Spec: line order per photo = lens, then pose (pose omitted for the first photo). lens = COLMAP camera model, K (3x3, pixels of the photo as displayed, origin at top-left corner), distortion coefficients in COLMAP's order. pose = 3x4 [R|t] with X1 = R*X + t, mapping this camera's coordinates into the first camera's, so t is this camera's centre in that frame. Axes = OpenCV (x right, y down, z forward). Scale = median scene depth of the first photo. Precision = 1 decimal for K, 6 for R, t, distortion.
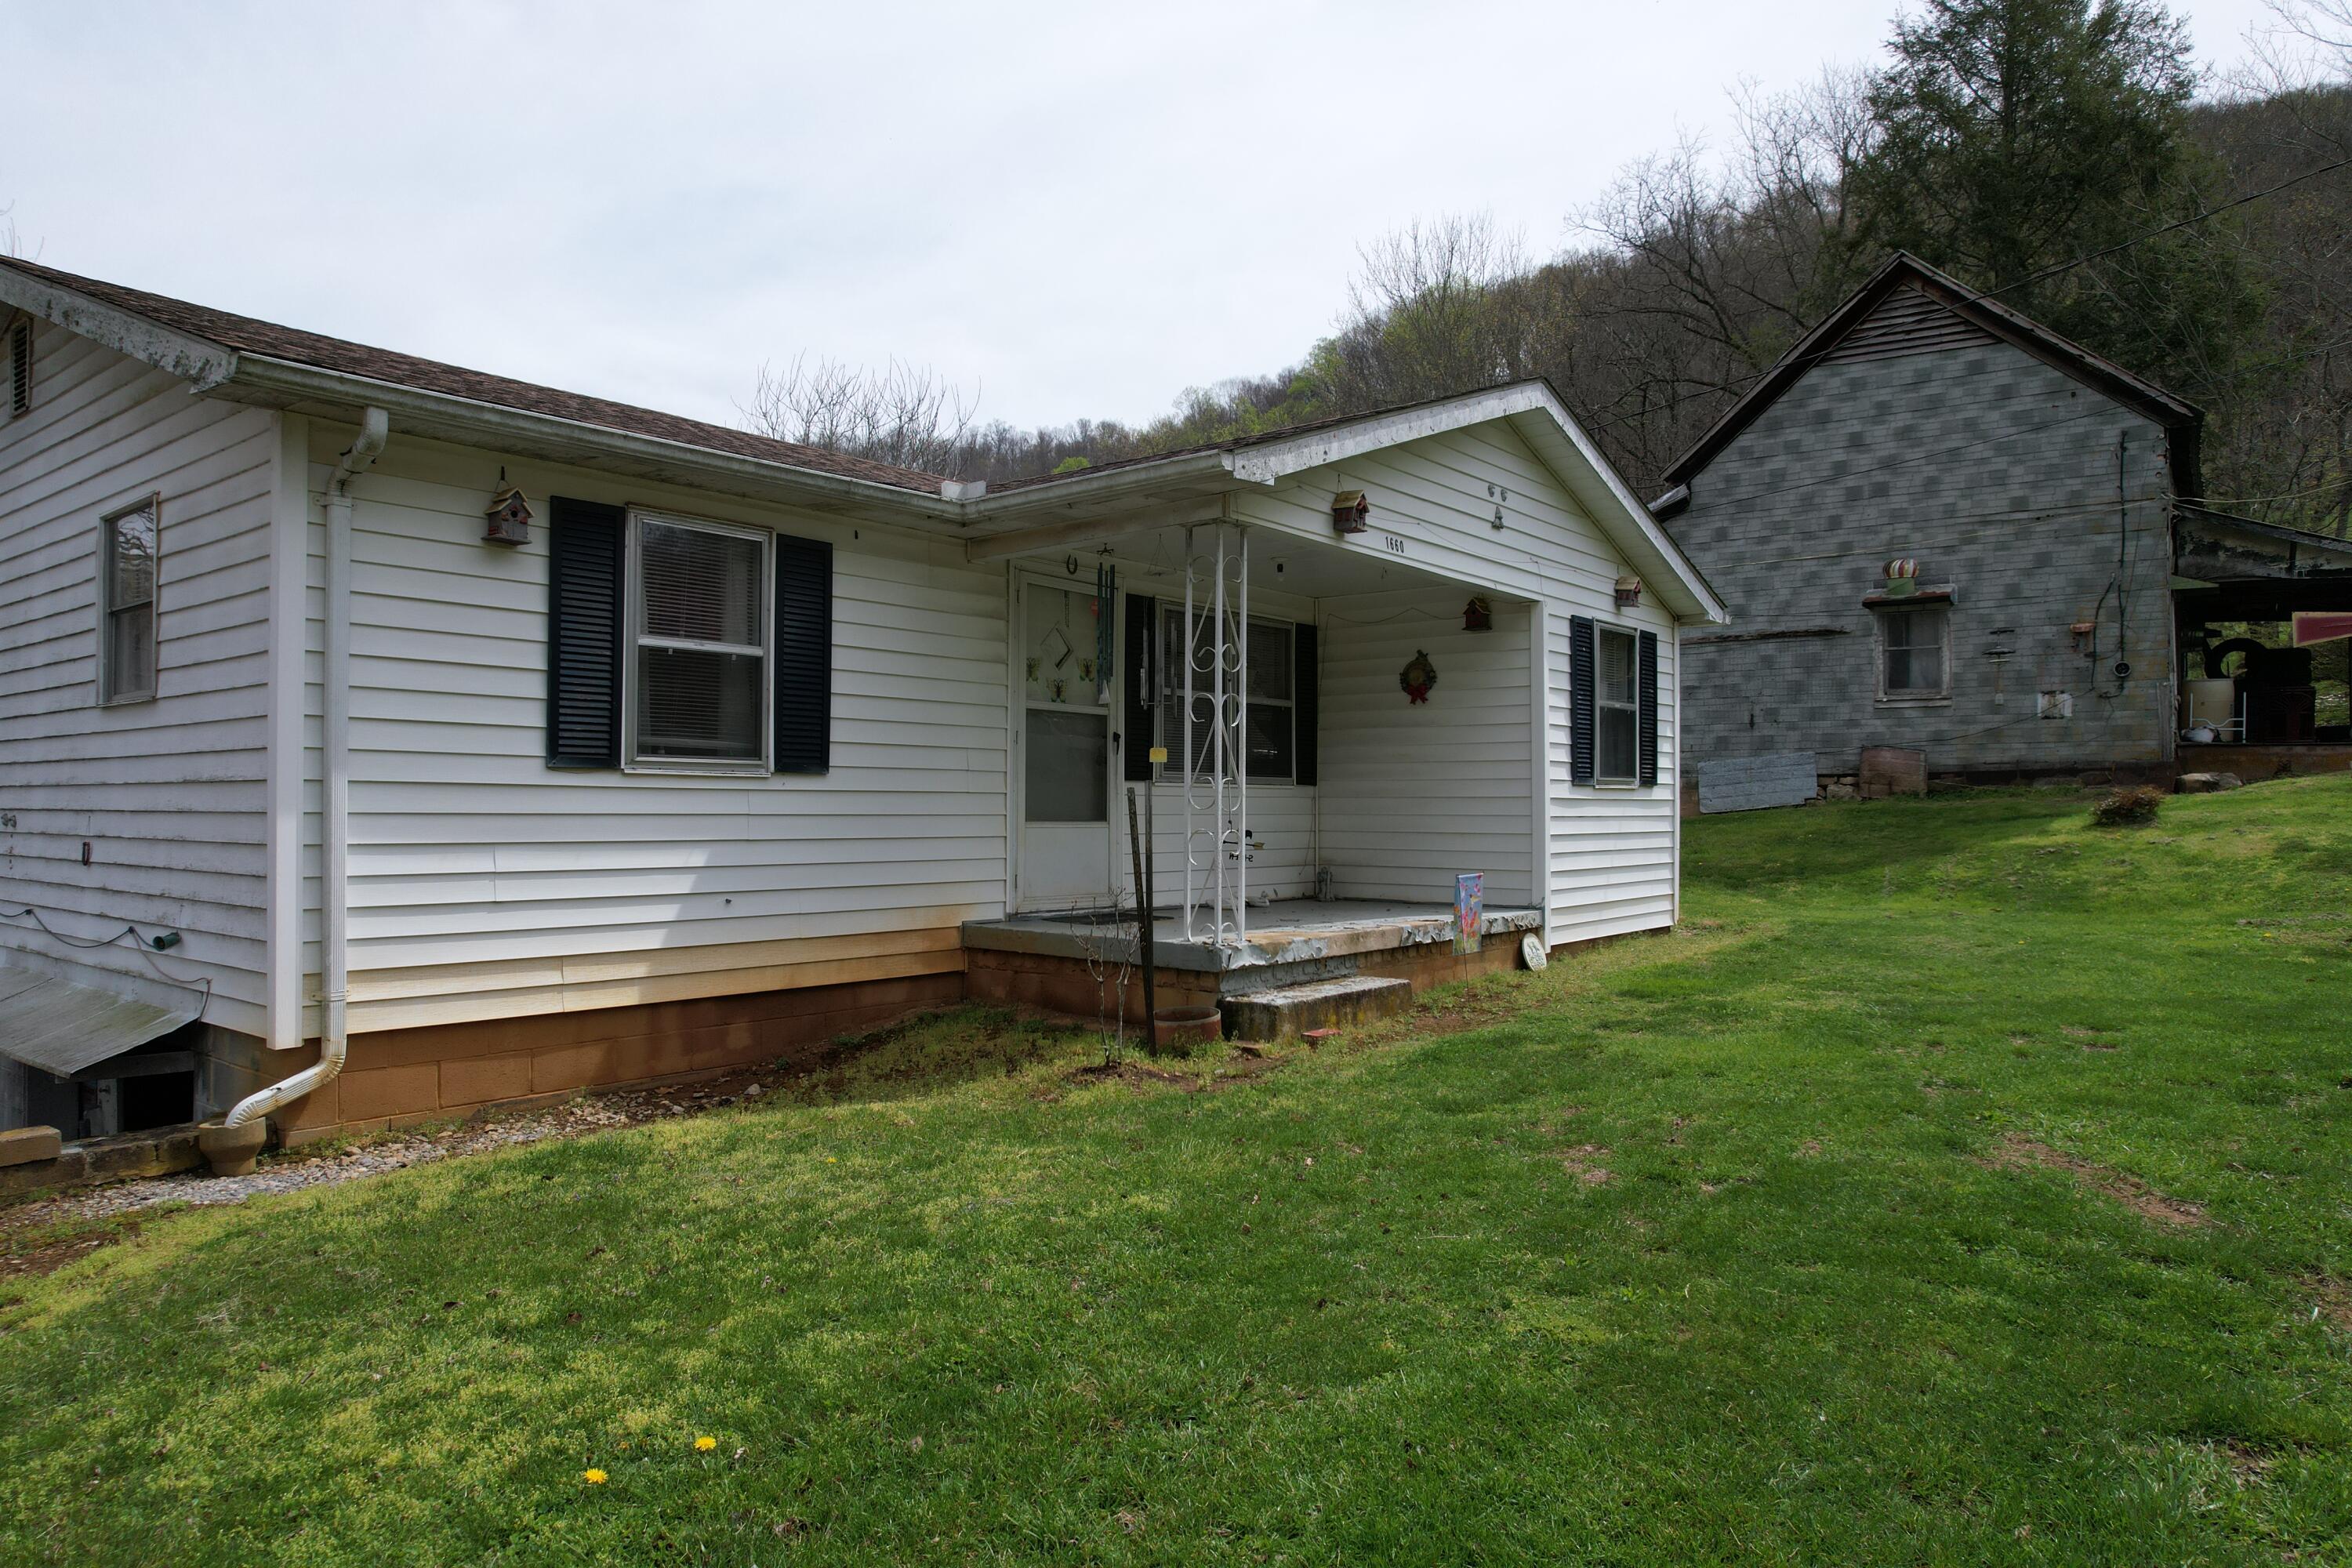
lens RADIAL K [[1514.6, 0, 1161.5], [0, 1514.6, 801.5], [0, 0, 1]] dist [-0.072348, 0.064149]
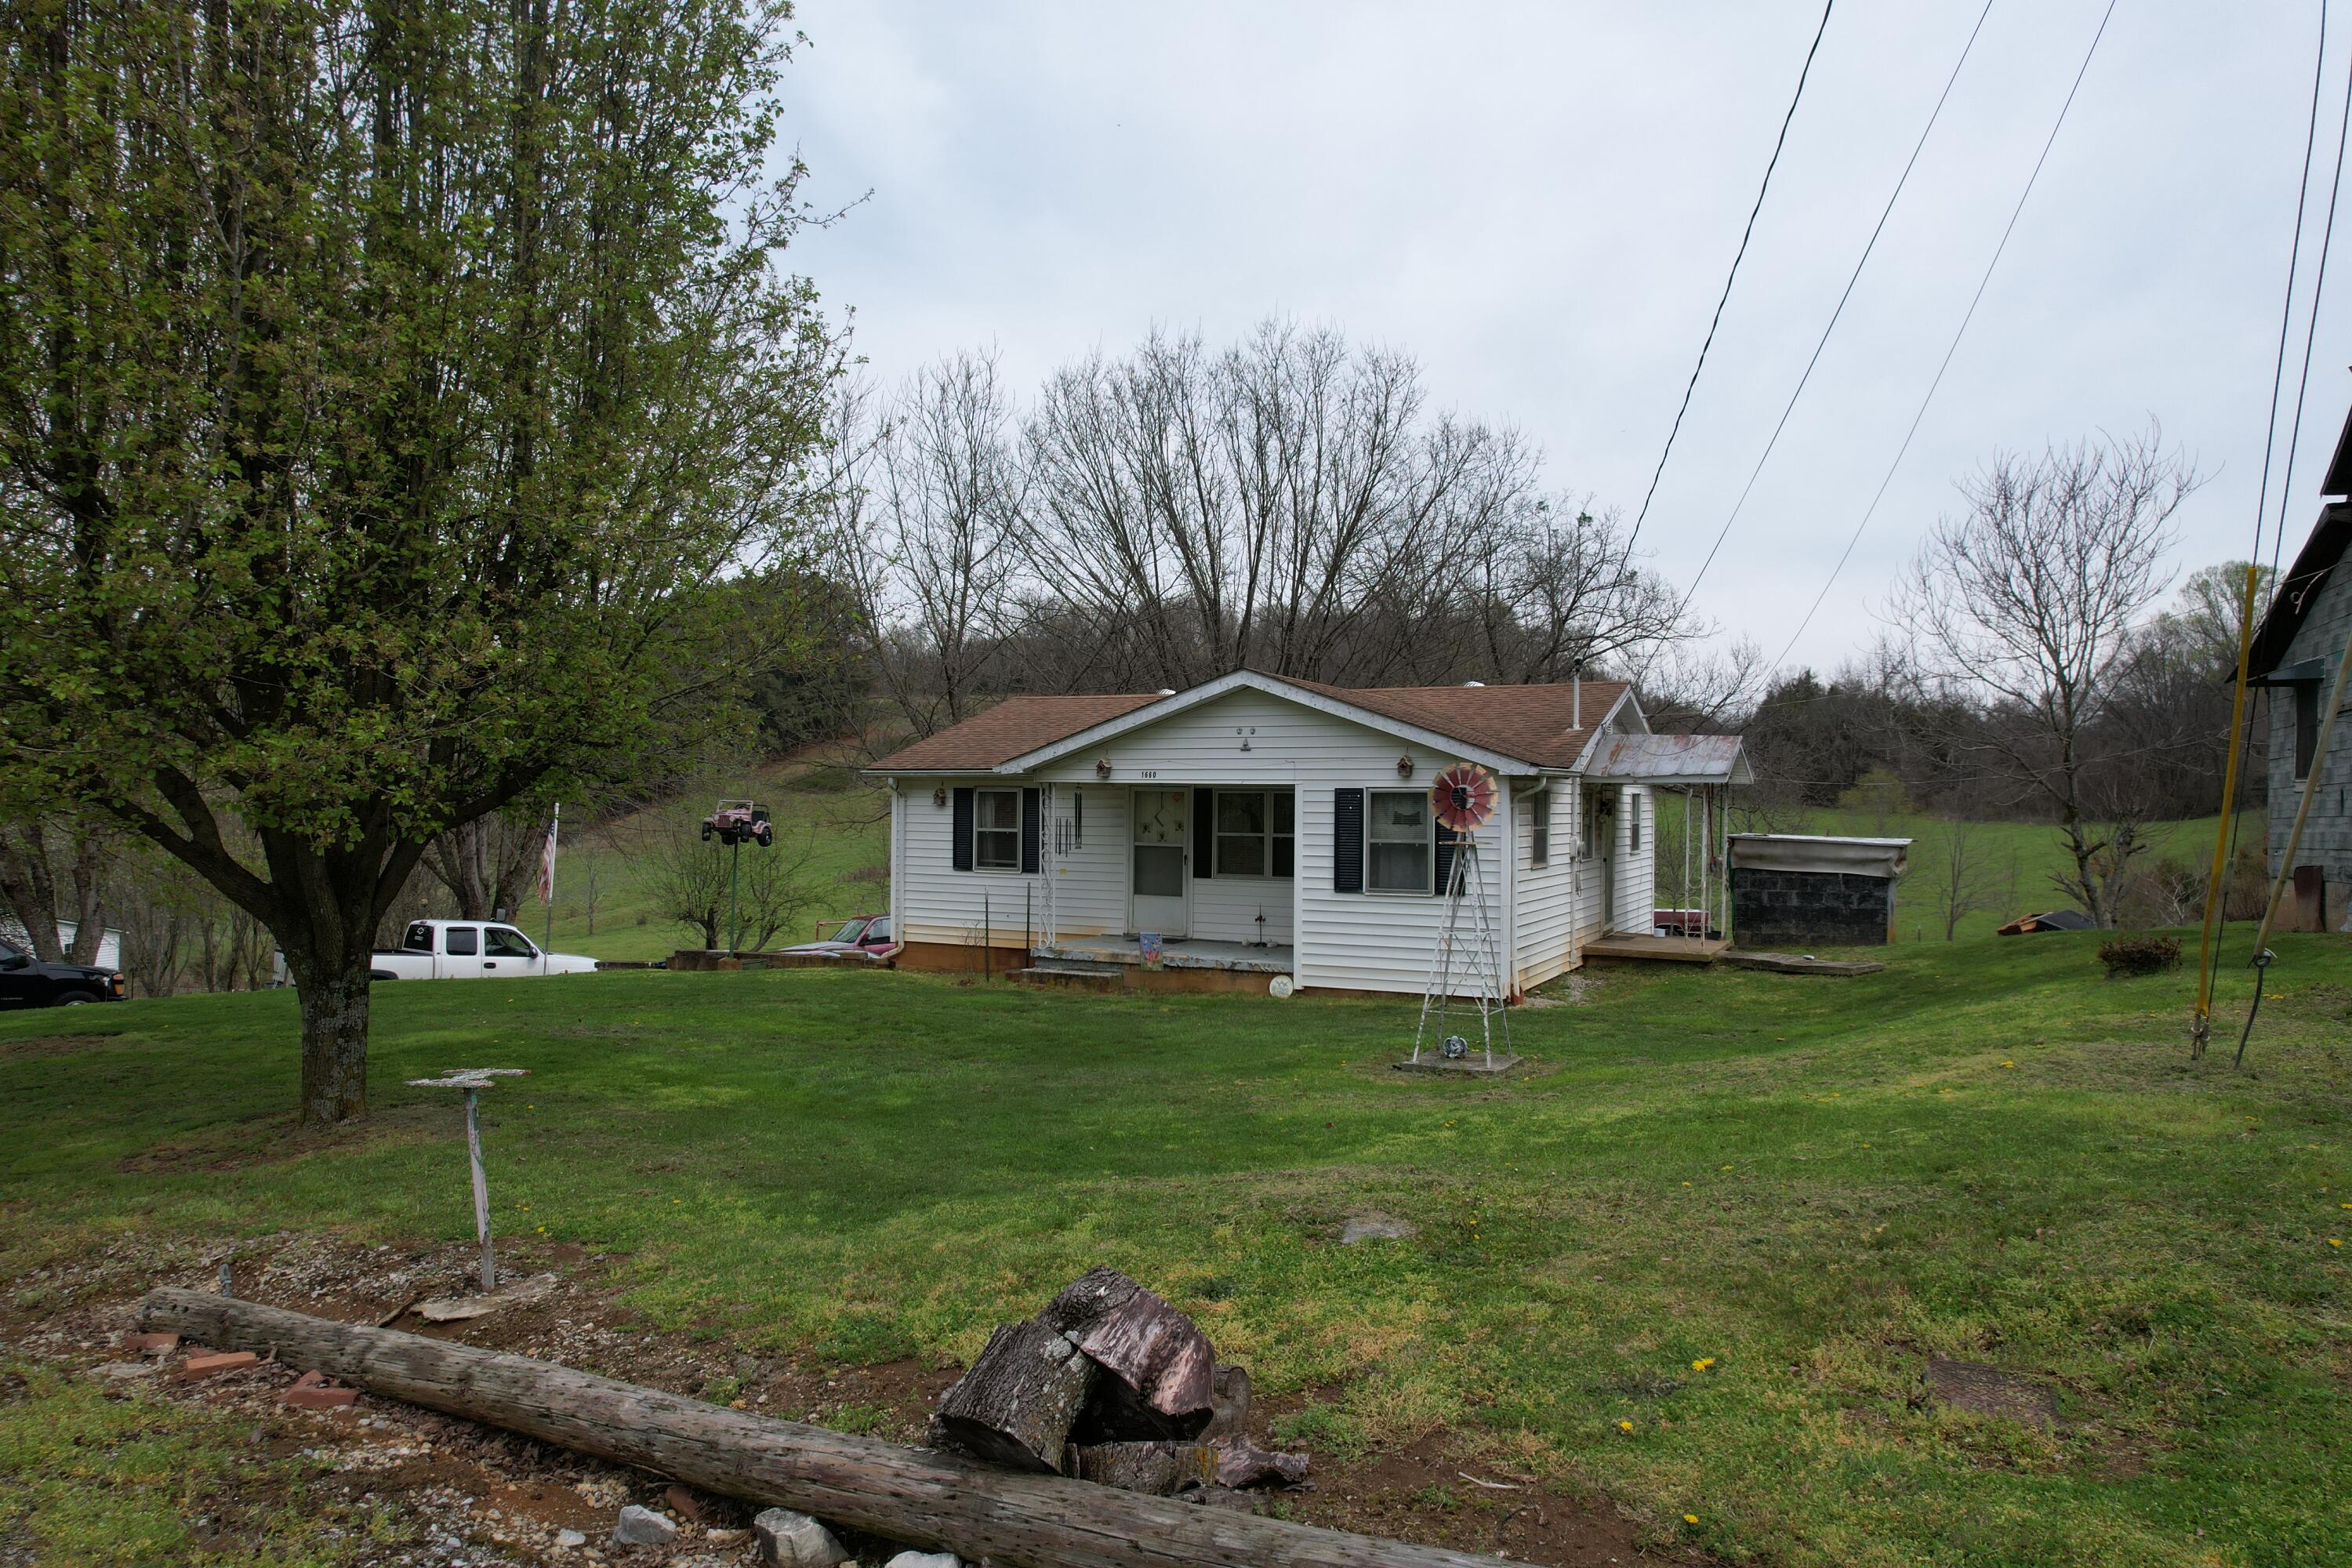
lens RADIAL K [[1514.6, 0, 1169.7], [0, 1514.6, 781.9], [0, 0, 1]] dist [-0.072348, 0.064149]
pose [[0.202074, -0.011822, -0.979299, 2.183492], [-0.000362, 0.999926, -0.012146, -0.130470], [0.979370, 0.002808, 0.202055, 0.579711]]
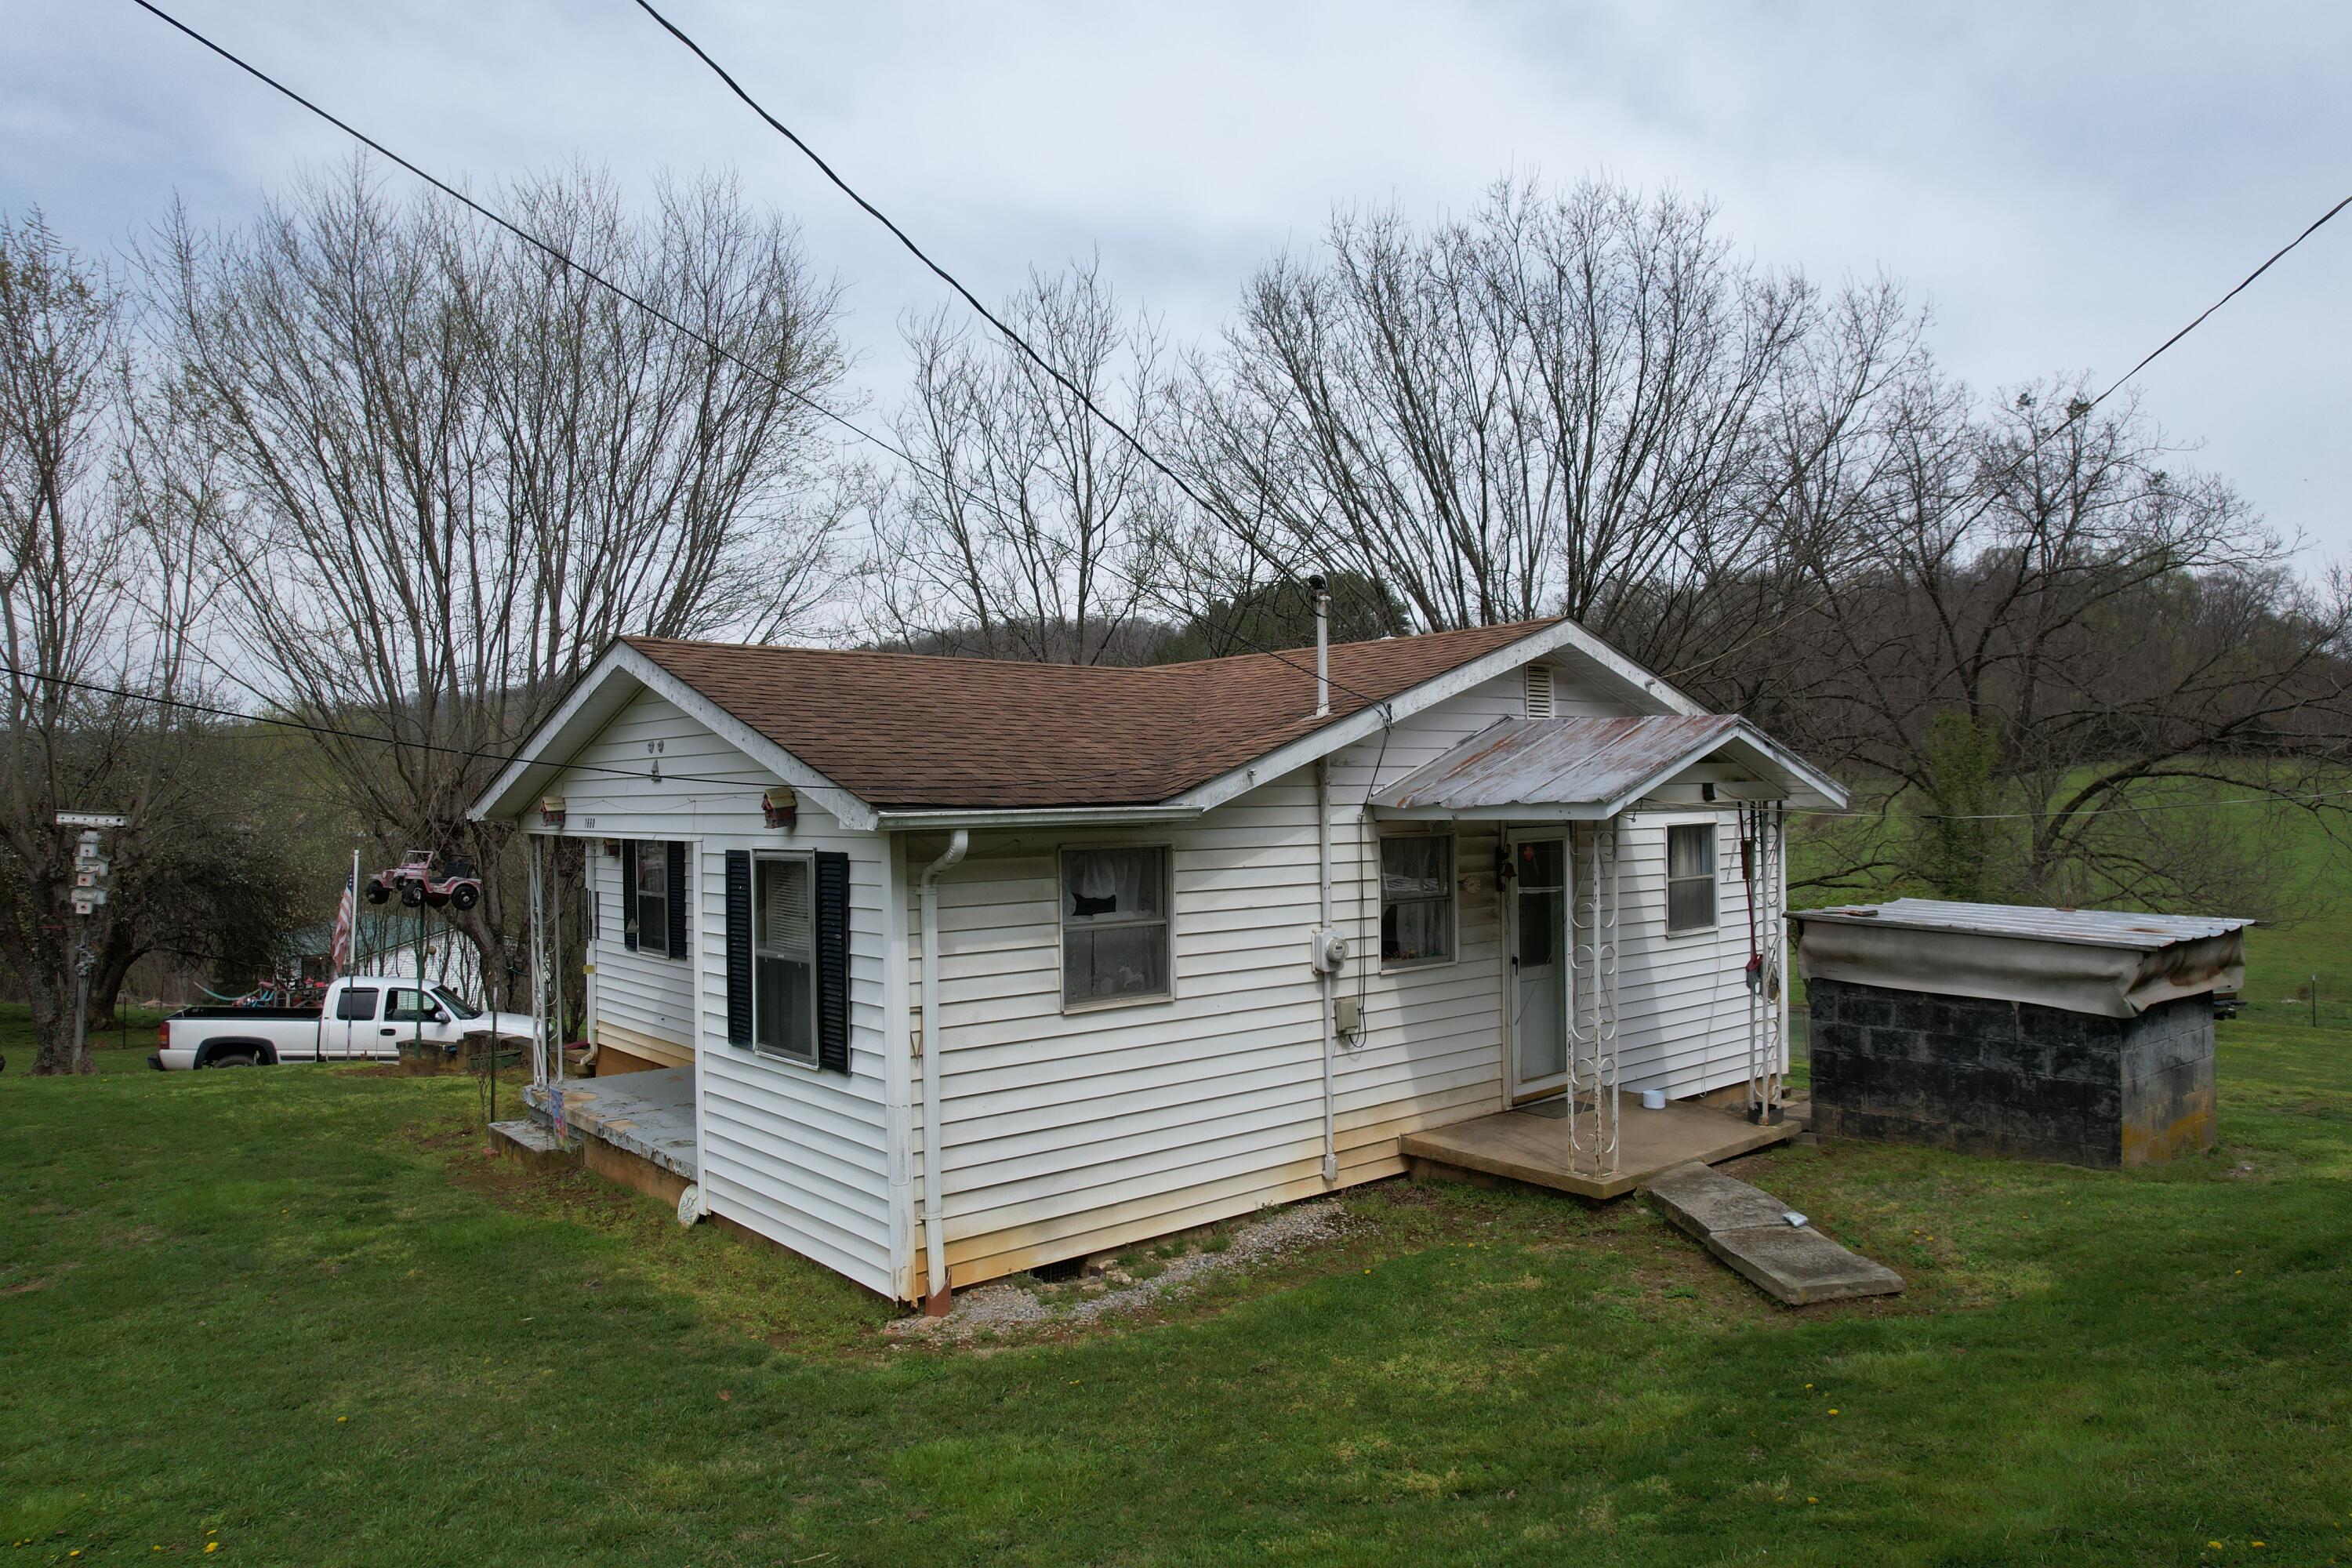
lens RADIAL K [[1514.6, 0, 1169.9], [0, 1514.6, 787.6], [0, 0, 1]] dist [-0.072348, 0.064149]
pose [[-0.183866, -0.005899, -0.982934, 1.283757], [0.020019, 0.999752, -0.009744, -0.172696], [0.982747, -0.021469, -0.183702, 1.670931]]
